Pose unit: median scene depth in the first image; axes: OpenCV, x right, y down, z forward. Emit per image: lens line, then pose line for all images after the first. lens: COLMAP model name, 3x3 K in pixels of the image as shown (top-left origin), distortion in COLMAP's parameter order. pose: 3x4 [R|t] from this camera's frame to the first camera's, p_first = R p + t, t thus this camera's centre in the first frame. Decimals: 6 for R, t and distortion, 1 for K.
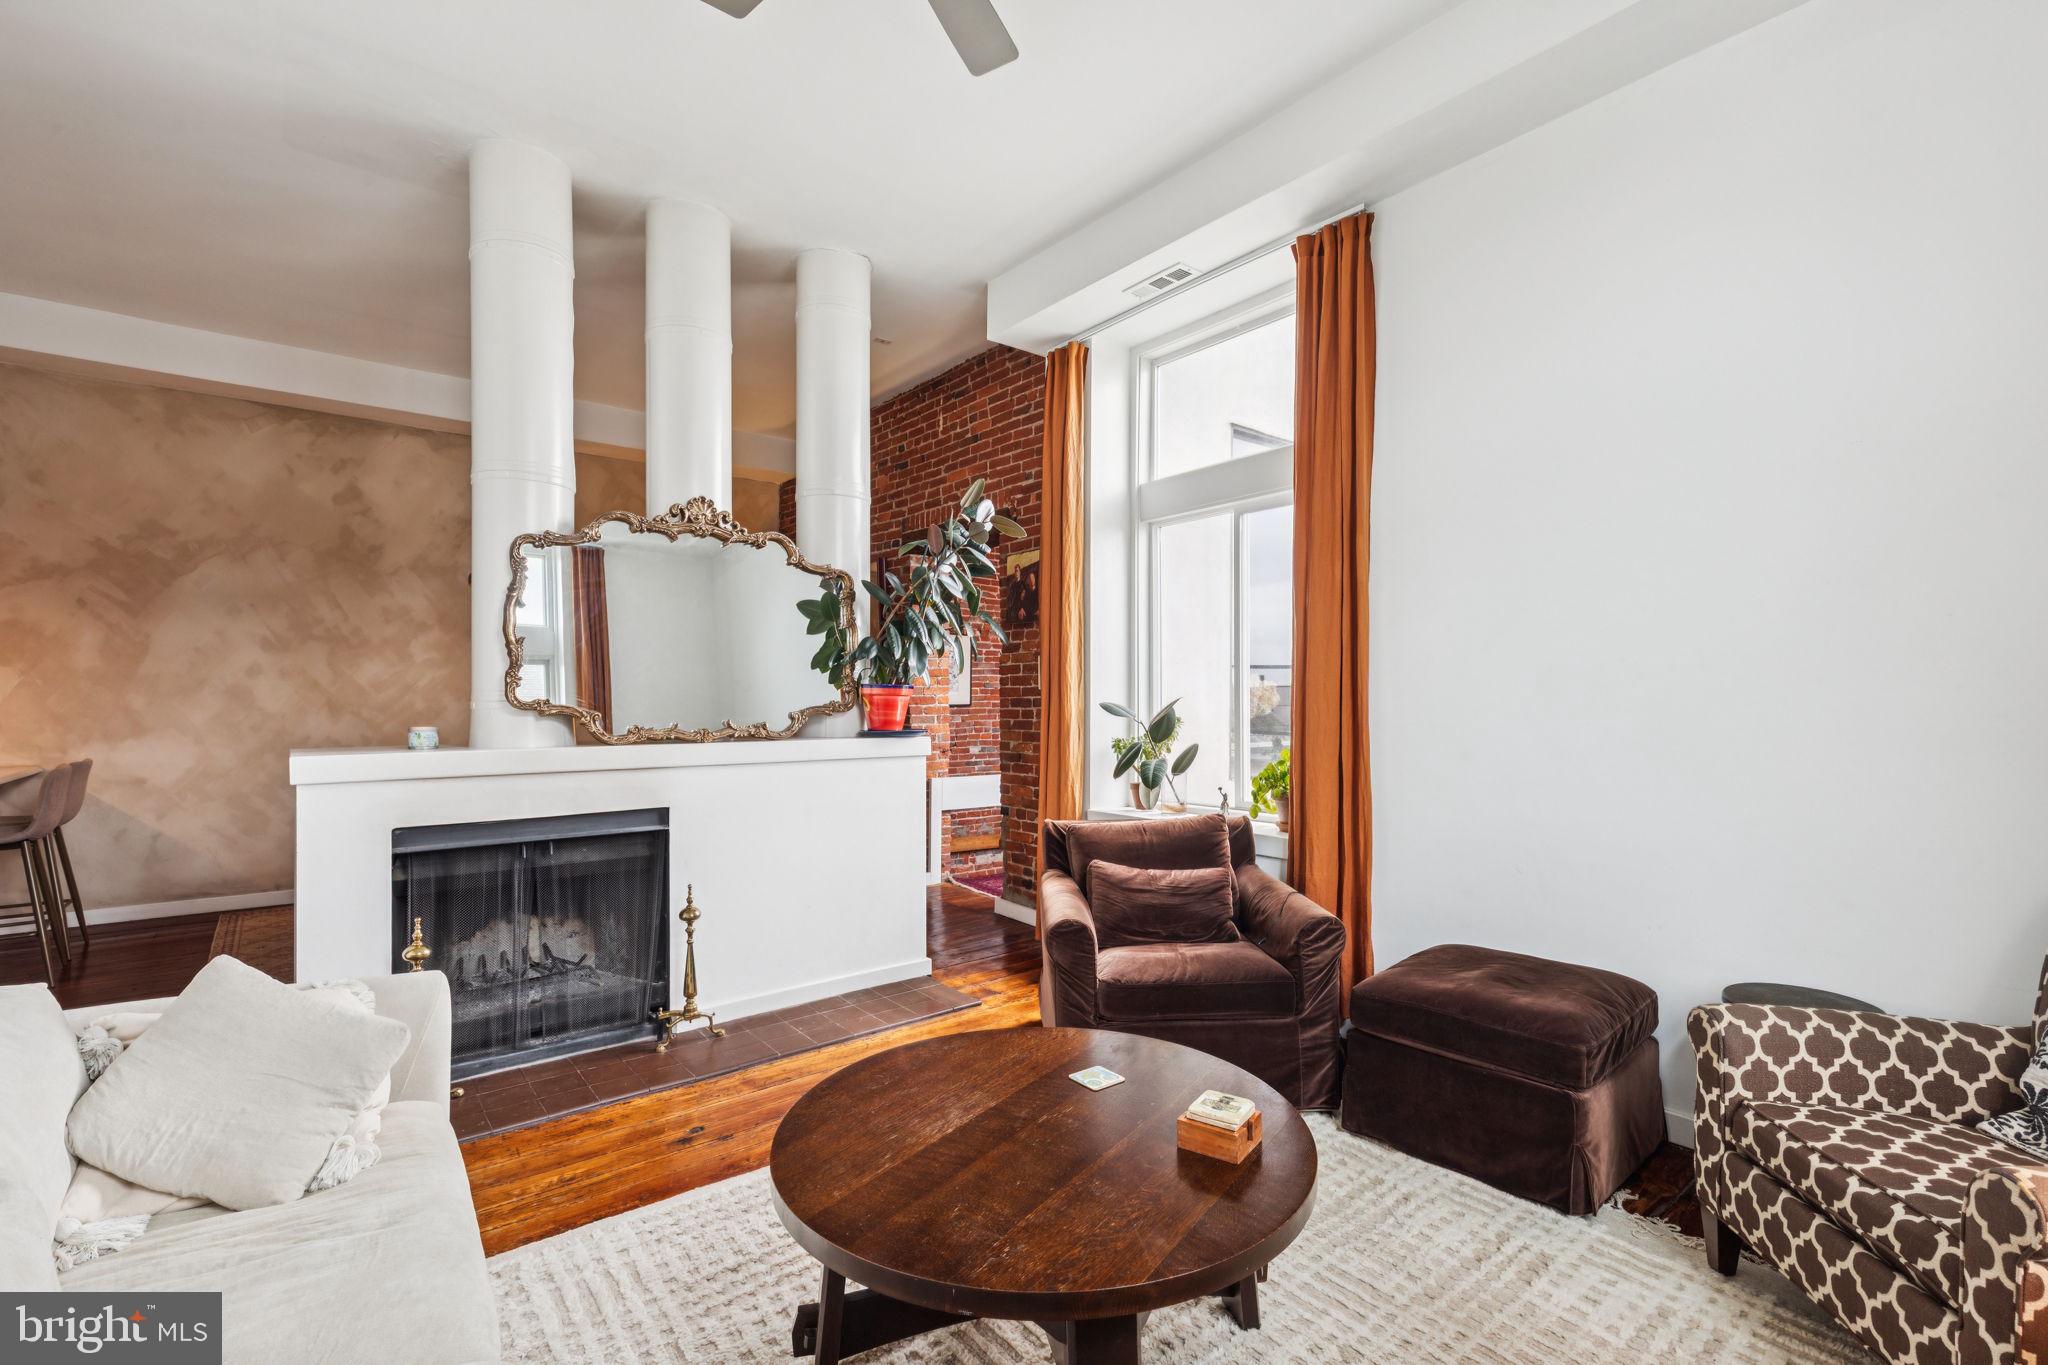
lens RADIAL K [[914.6, 0, 1020.5], [0, 914.6, 686.9], [0, 0, 1]] dist [0.001560, -0.000149]
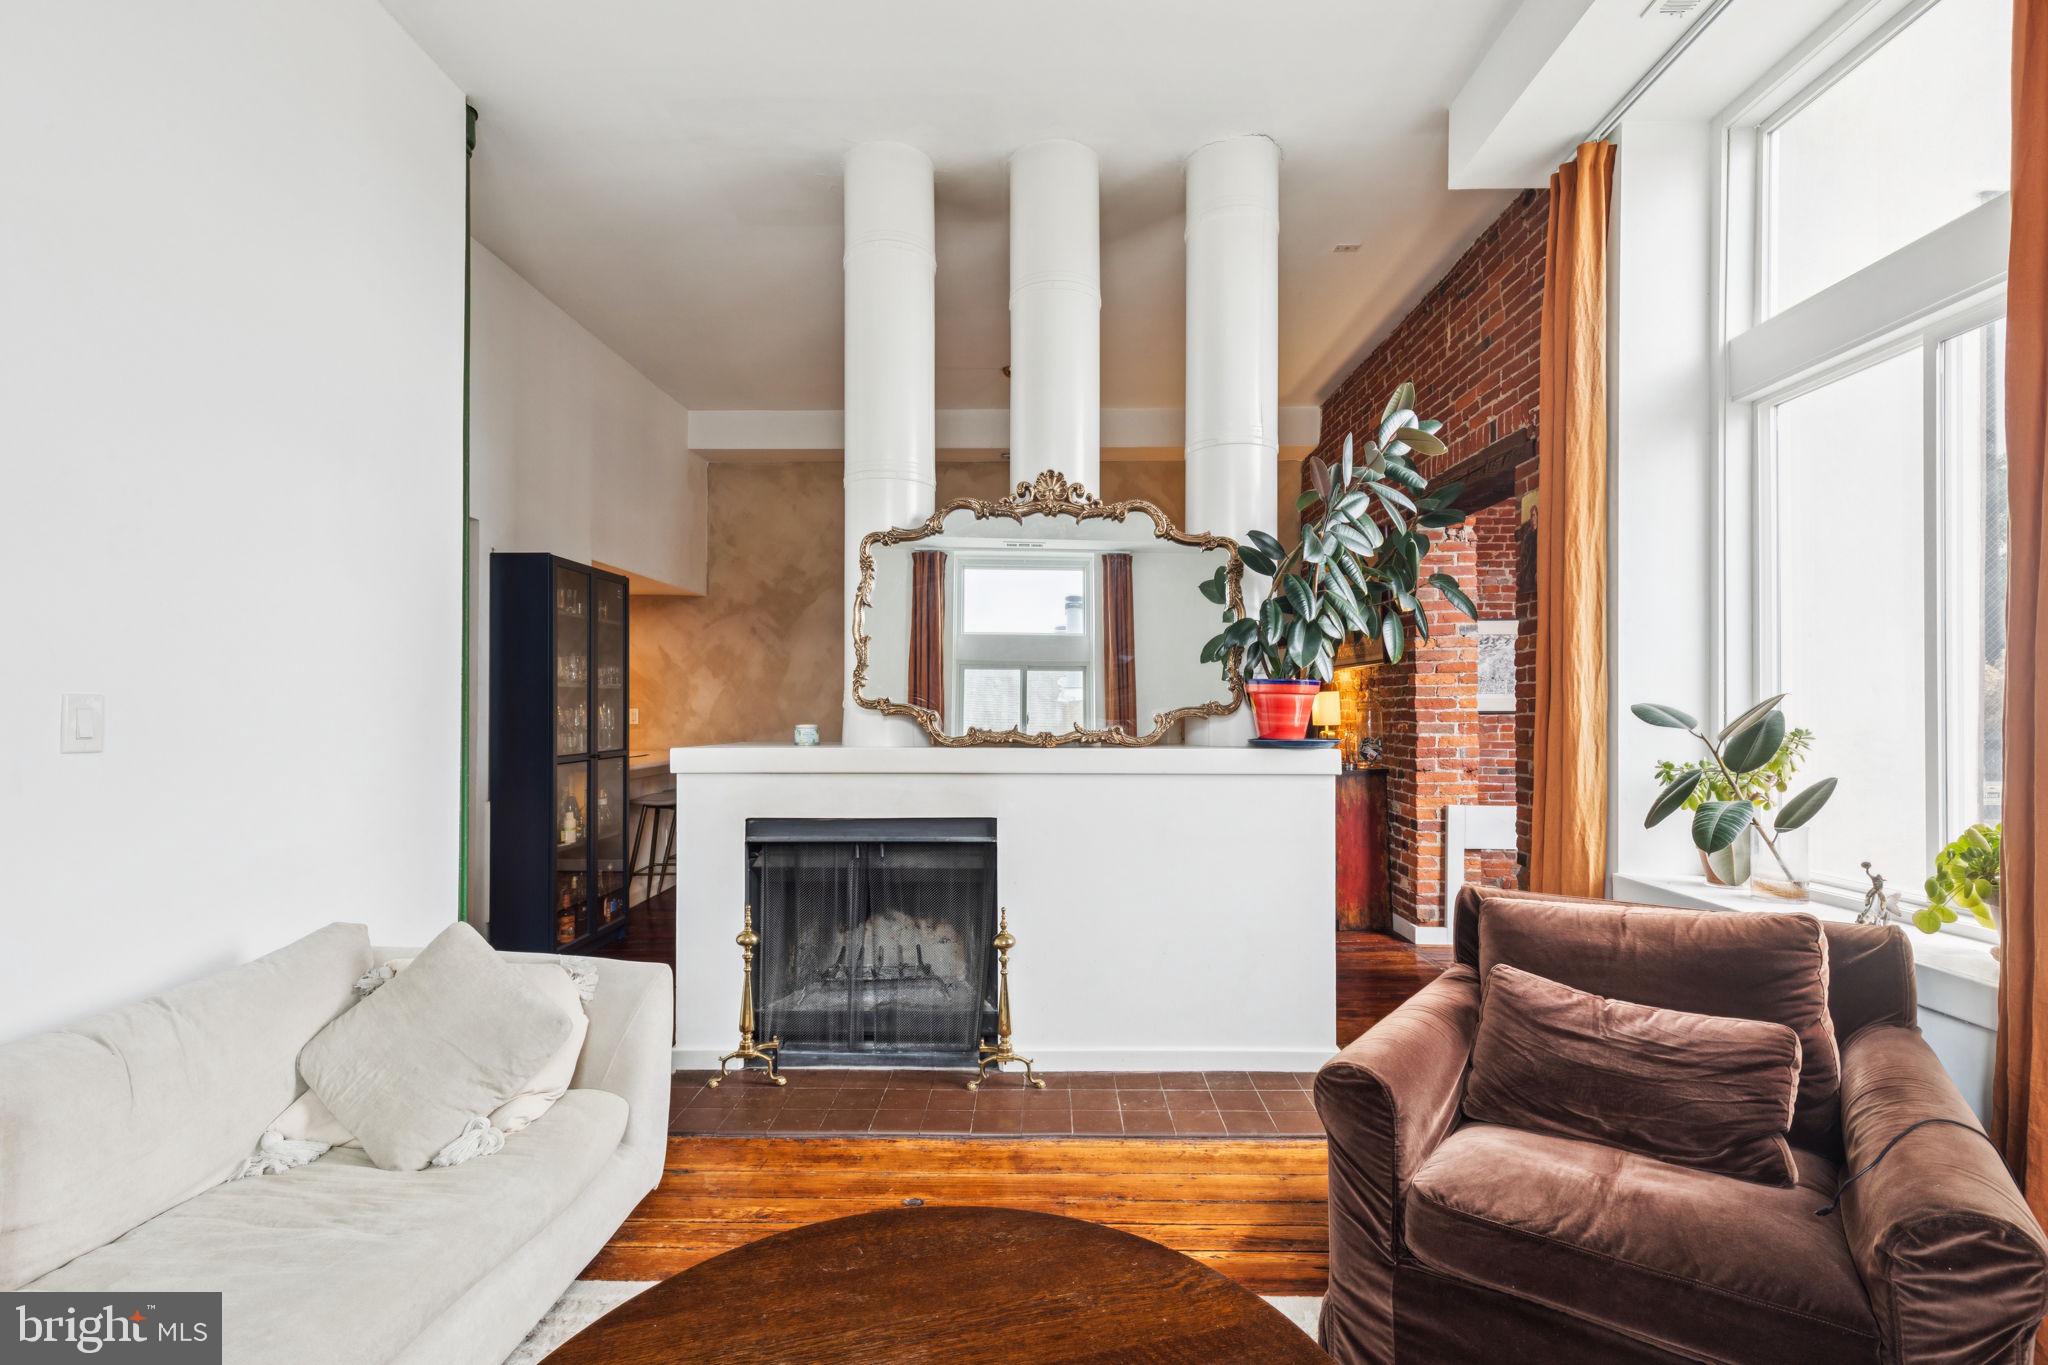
lens RADIAL K [[913.4, 0, 1027.0], [0, 913.4, 695.2], [0, 0, 1]] dist [0.011994, -0.006149]
pose [[0.770227, -0.006363, -0.637739, 0.177786], [0.006749, 0.999976, -0.001826, 0.010478], [0.637735, -0.002898, 0.770251, 0.270625]]
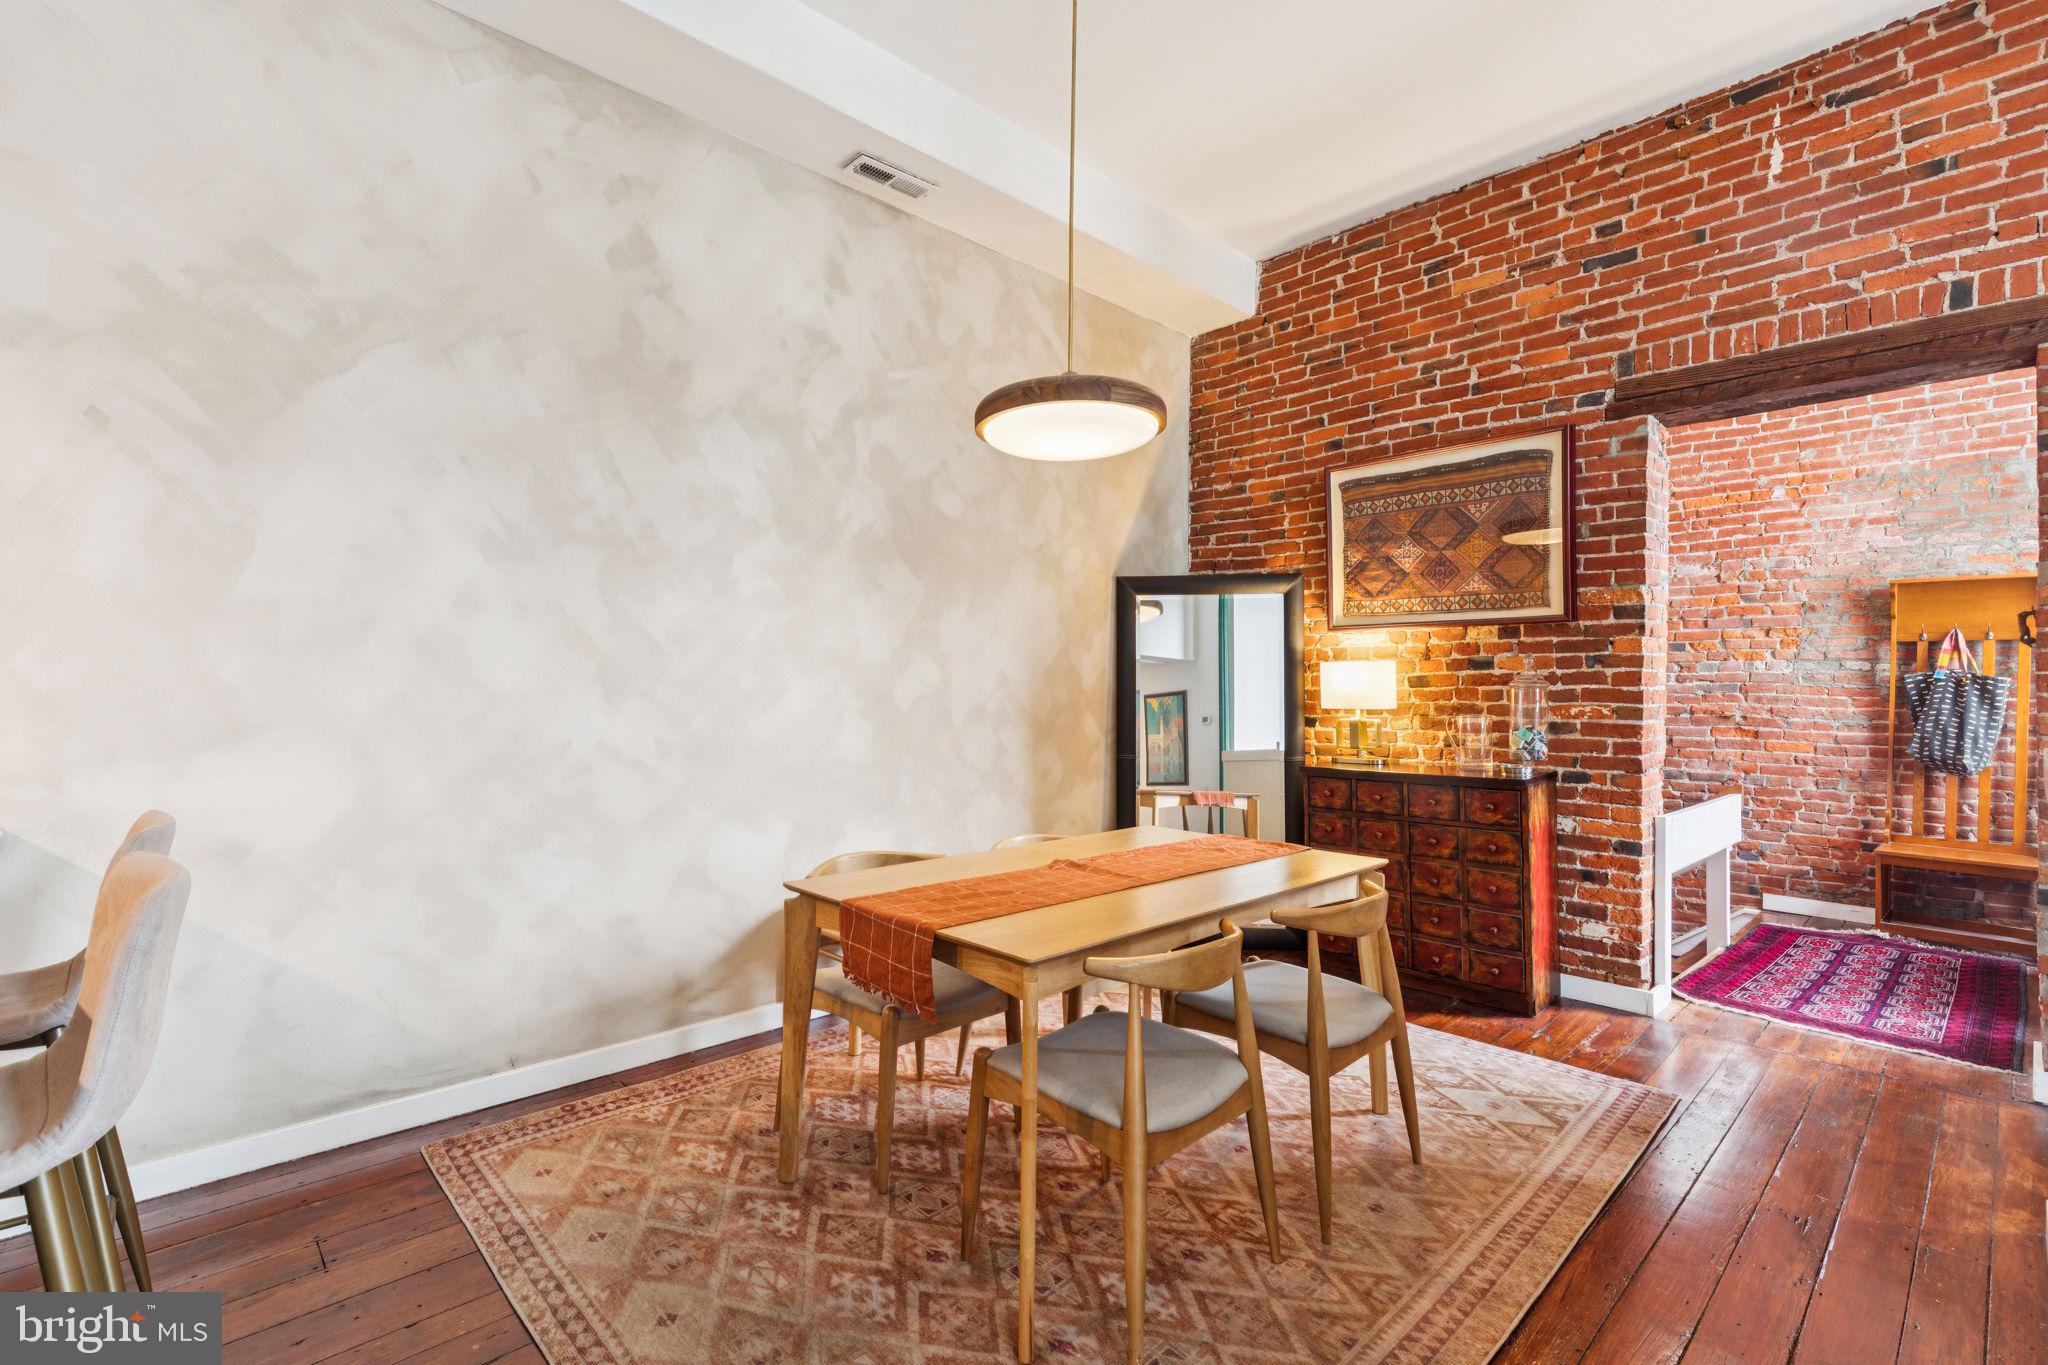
lens RADIAL K [[938.5, 0, 1024.0], [0, 938.5, 682.5], [0, 0, 1]] dist [0.011282, -0.000683]
pose [[0.996322, 0.006239, 0.085466, -0.805589], [-0.006891, 0.999949, 0.007337, 0.024512], [-0.085416, -0.007899, 0.996314, 0.673872]]
